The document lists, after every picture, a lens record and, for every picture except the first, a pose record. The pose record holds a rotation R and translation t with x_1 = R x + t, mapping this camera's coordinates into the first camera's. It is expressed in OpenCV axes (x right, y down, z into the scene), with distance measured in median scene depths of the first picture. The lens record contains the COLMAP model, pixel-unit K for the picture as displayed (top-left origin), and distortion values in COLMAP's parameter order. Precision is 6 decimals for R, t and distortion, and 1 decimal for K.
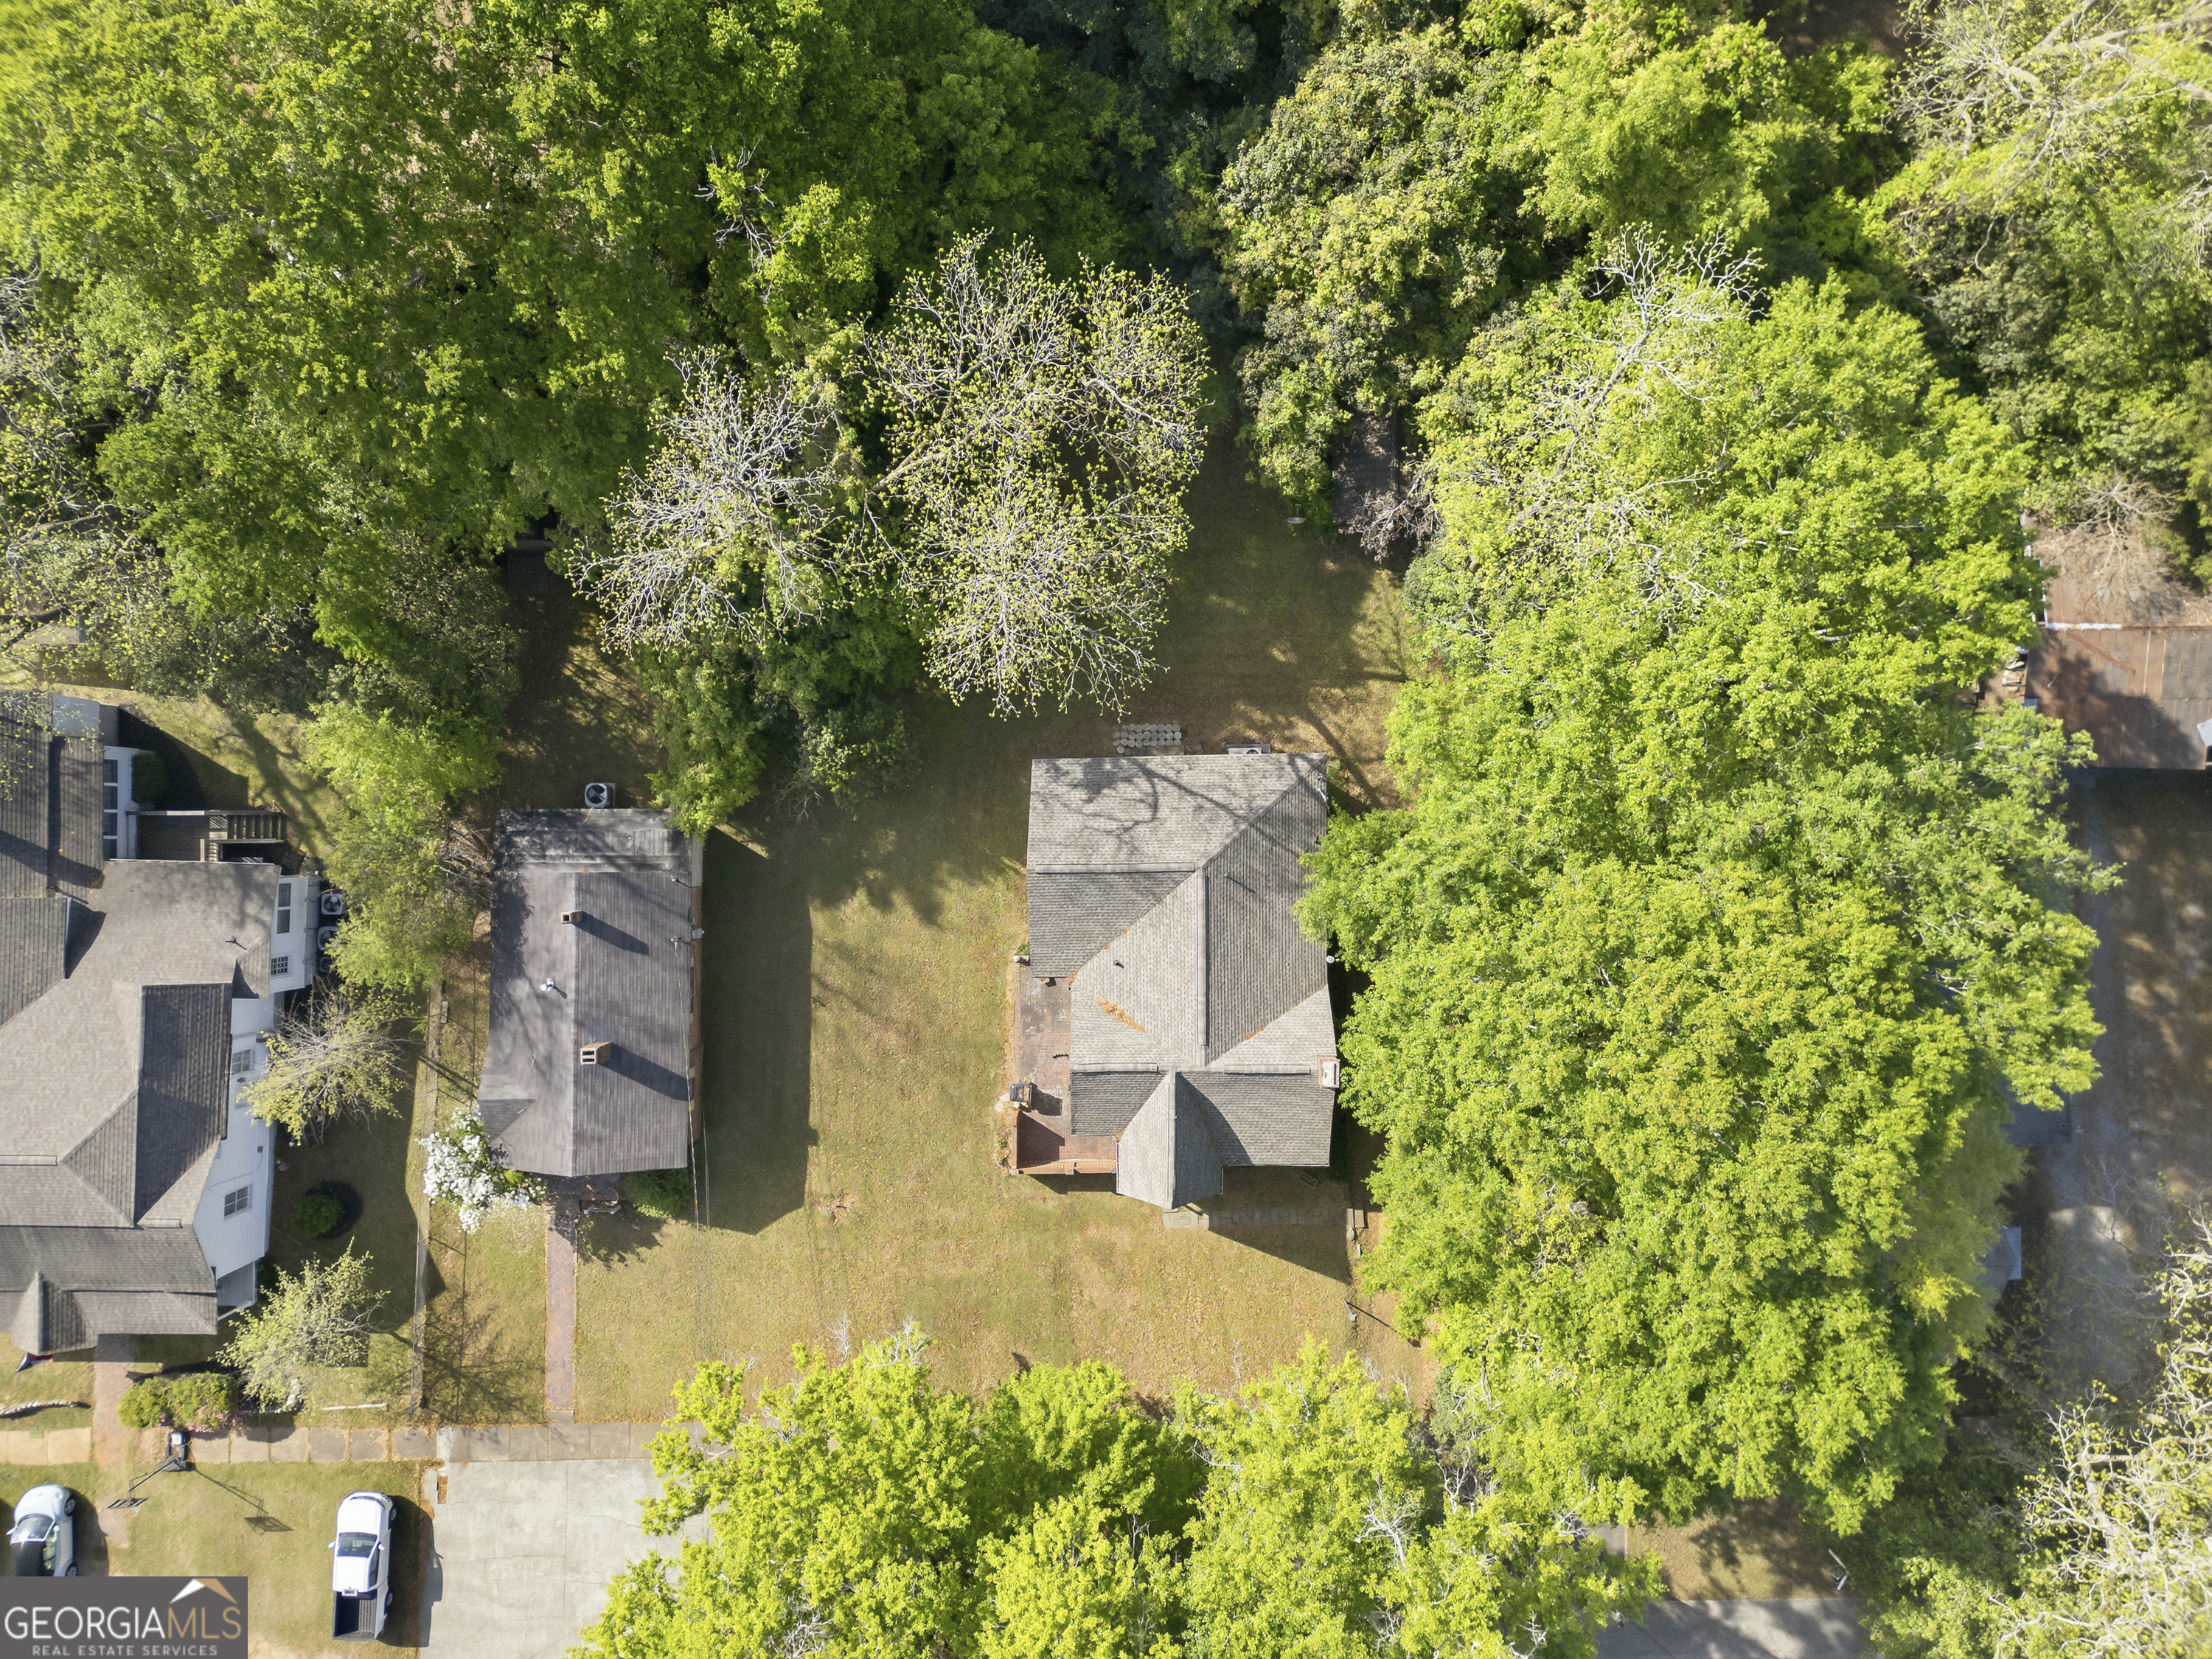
lens RADIAL K [[1540.8, 0, 1095.9], [0, 1540.8, 834.3], [0, 0, 1]] dist [0.100154, -0.106232]
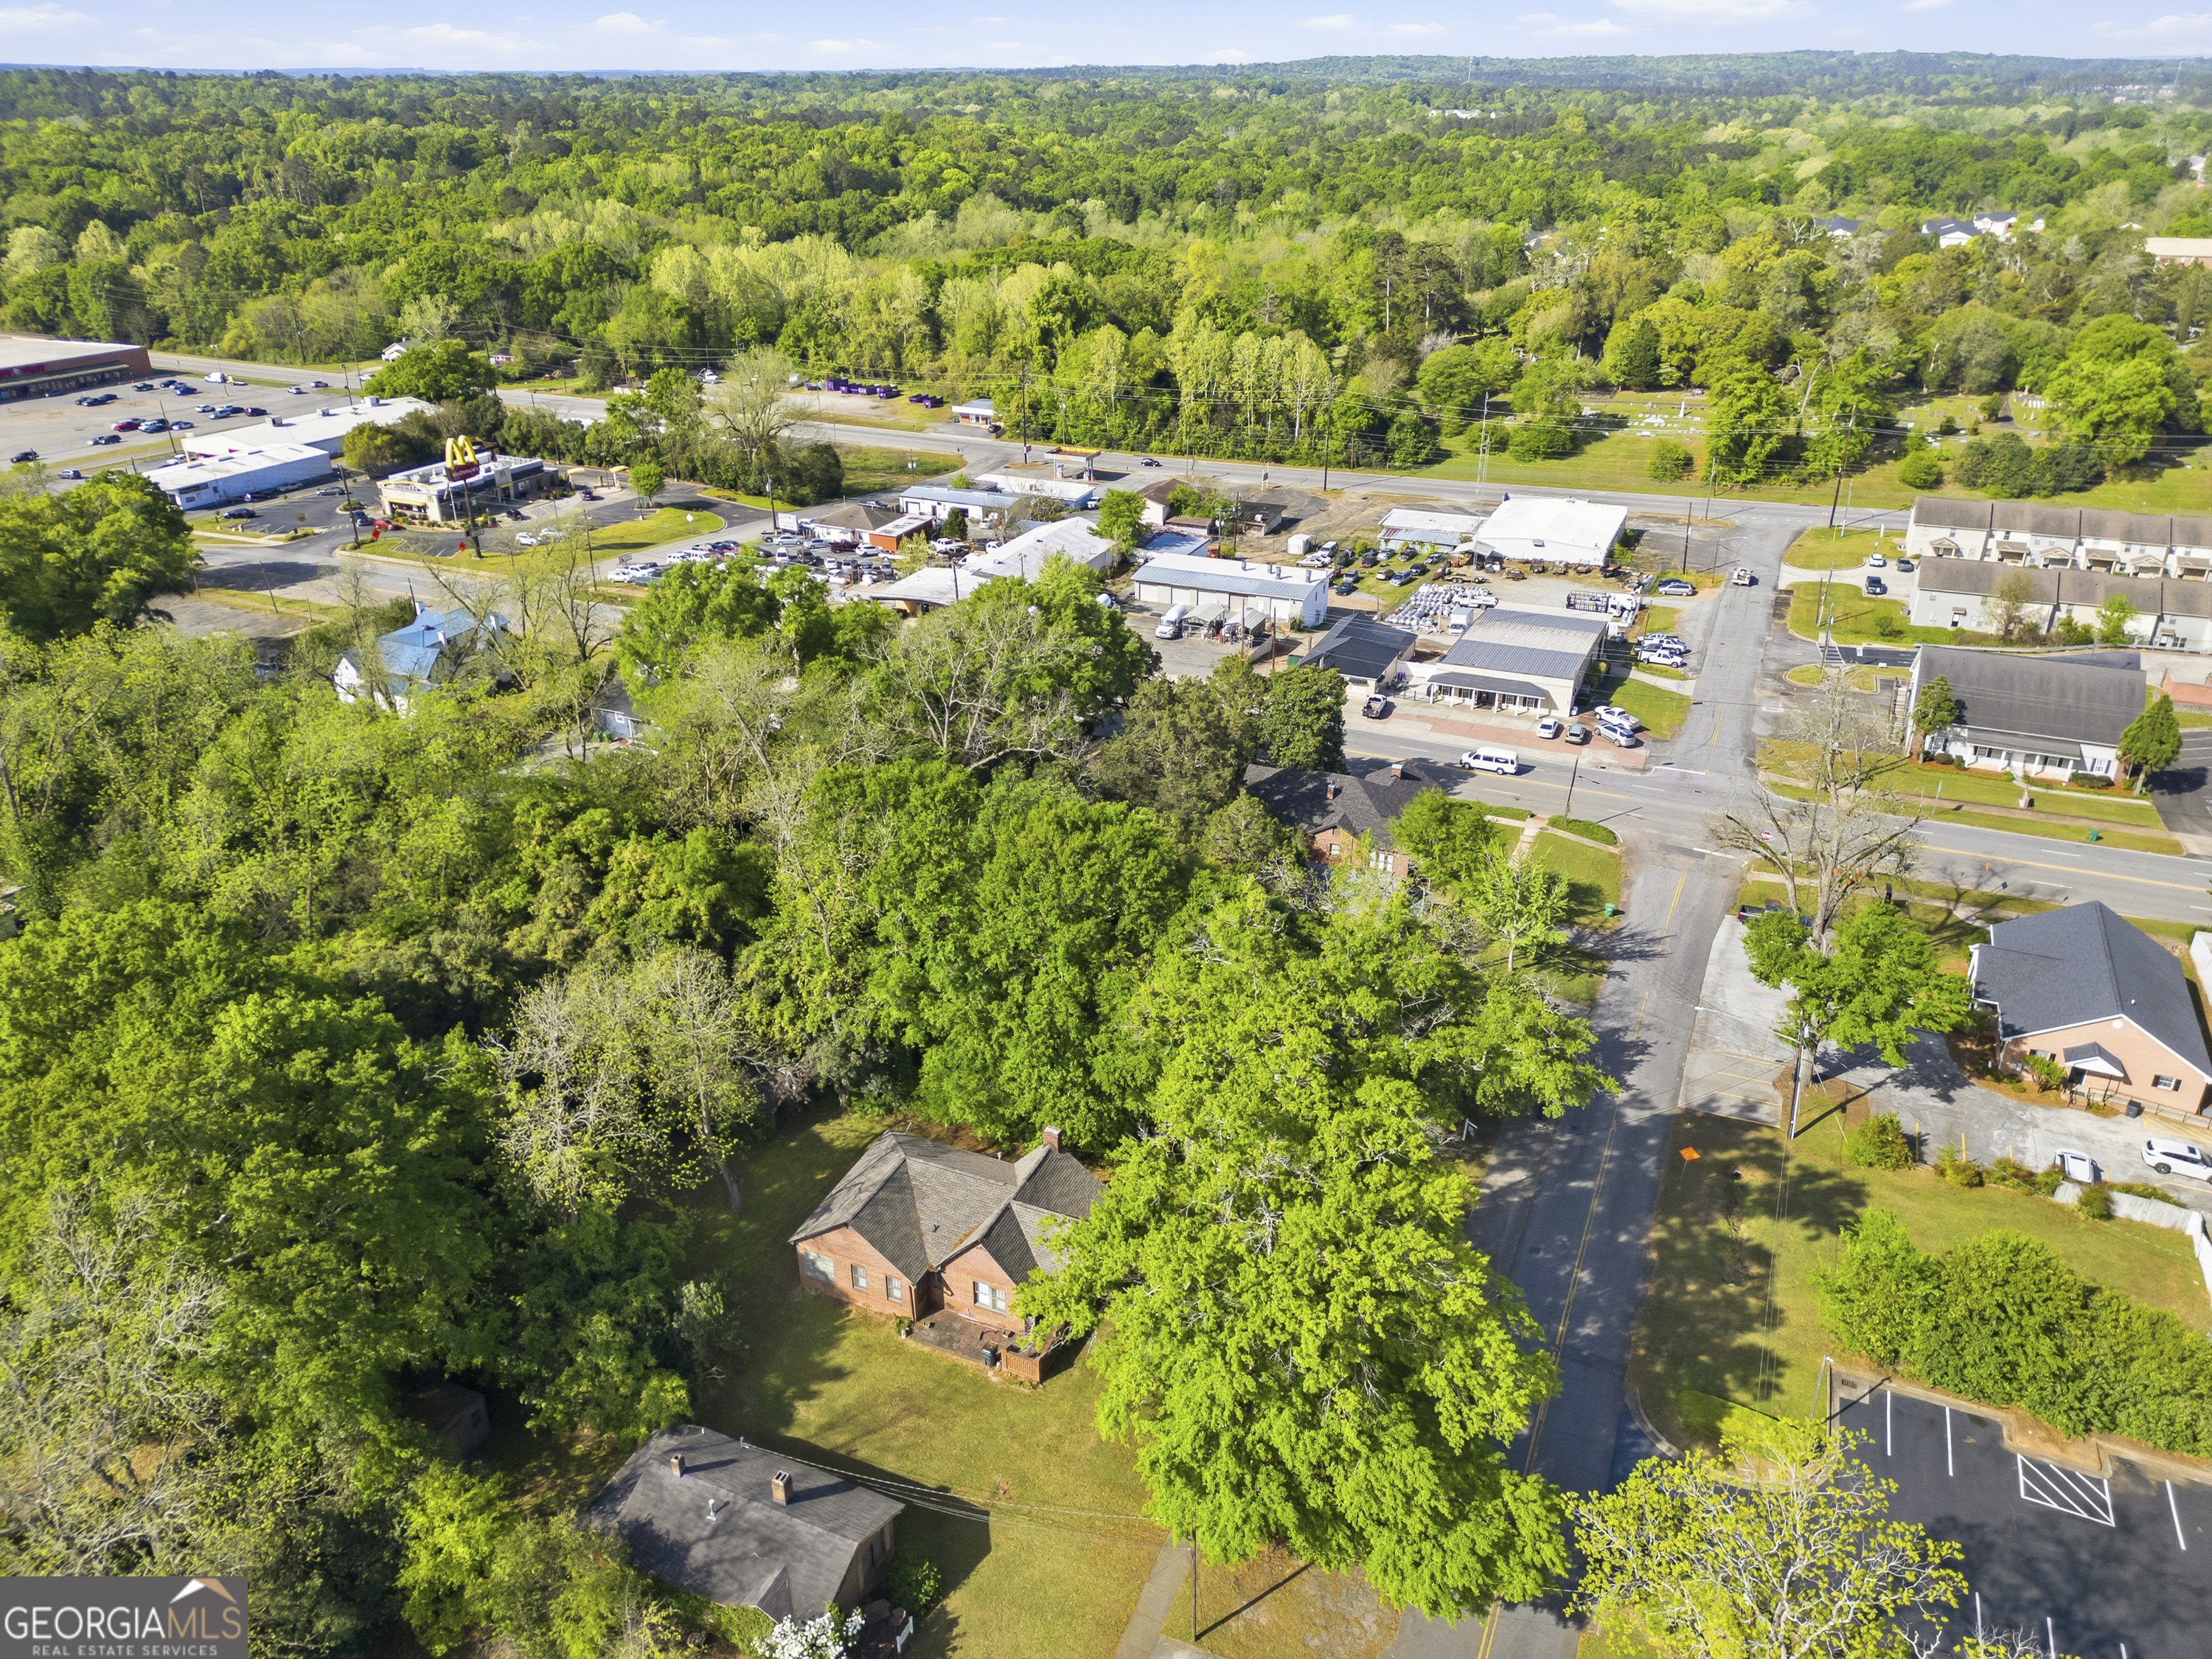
lens RADIAL K [[1540.8, 0, 1095.9], [0, 1540.8, 834.3], [0, 0, 1]] dist [0.100154, -0.106232]
pose [[0.408171, -0.382980, 0.828687, -1.049799], [0.912756, 0.187616, -0.362872, 0.713944], [-0.016503, 0.904503, 0.426147, 0.013041]]
